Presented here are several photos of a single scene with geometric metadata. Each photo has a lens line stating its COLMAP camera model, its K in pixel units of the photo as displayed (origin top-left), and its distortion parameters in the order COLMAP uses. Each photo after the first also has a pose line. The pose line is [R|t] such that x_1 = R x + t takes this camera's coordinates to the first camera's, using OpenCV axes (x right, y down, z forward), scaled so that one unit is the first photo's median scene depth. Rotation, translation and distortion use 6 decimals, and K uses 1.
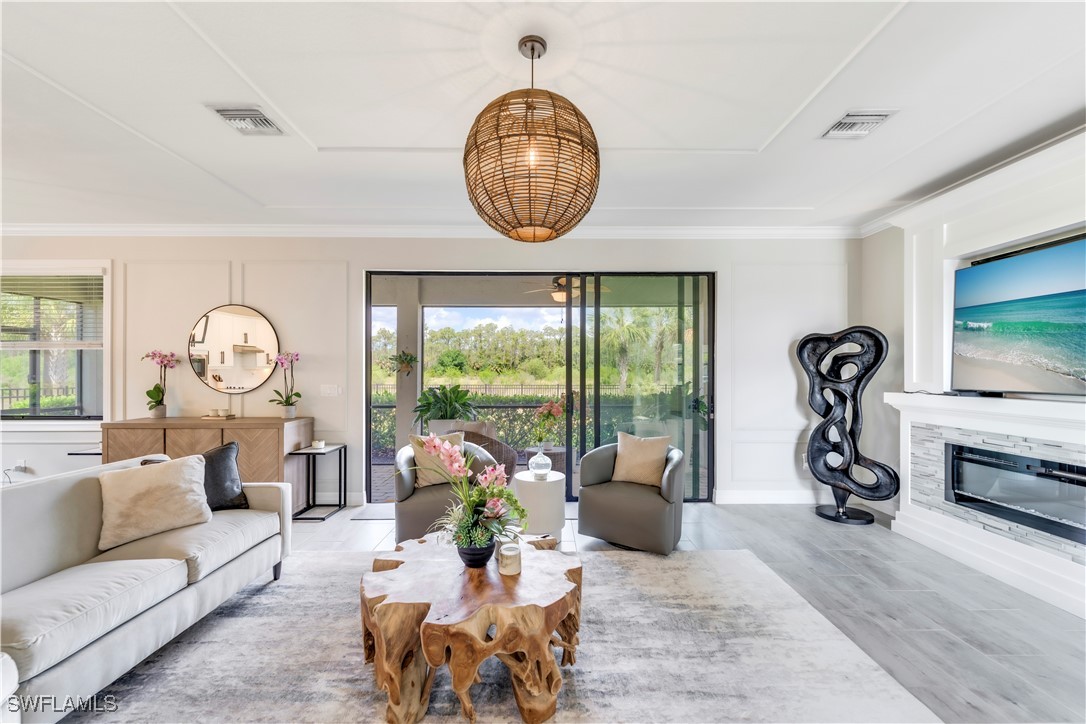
lens RADIAL K [[435.5, 0, 543.0], [0, 435.5, 362.0], [0, 0, 1]] dist [0.000230, -0.000057]
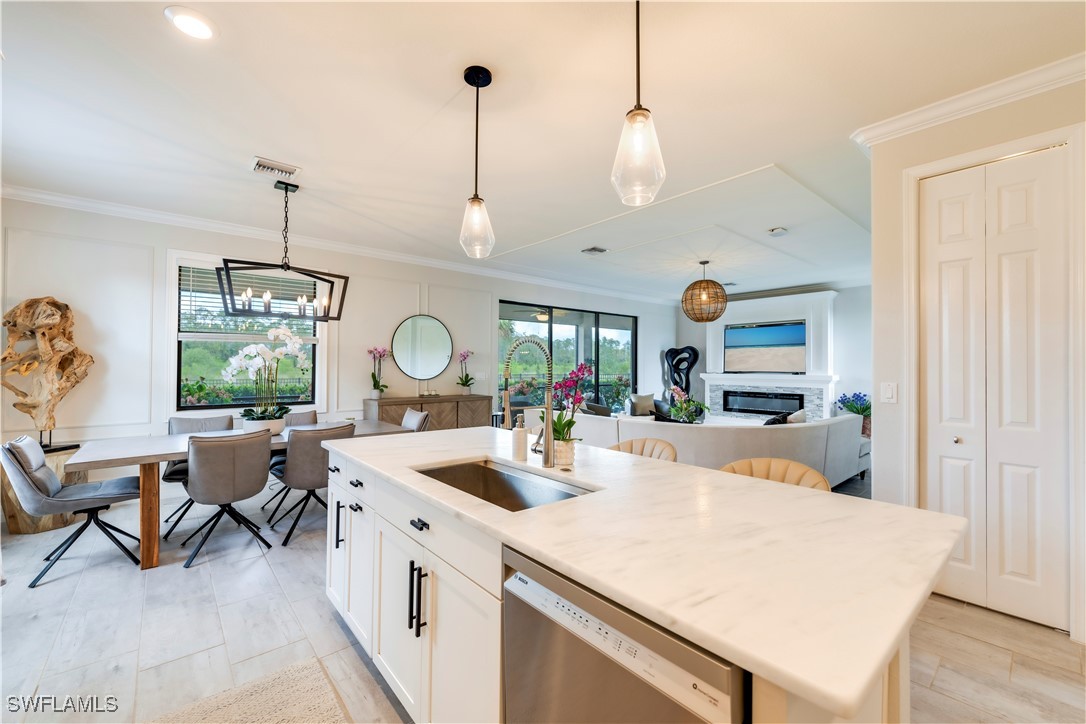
lens RADIAL K [[440.9, 0, 543.0], [0, 440.9, 362.0], [0, 0, 1]] dist [-0.000824, -0.000062]
pose [[0.765100, 0.008063, 0.643860, -1.461449], [-0.019185, 0.999763, 0.010278, -0.004328], [-0.643625, -0.020216, 0.765074, -0.347601]]
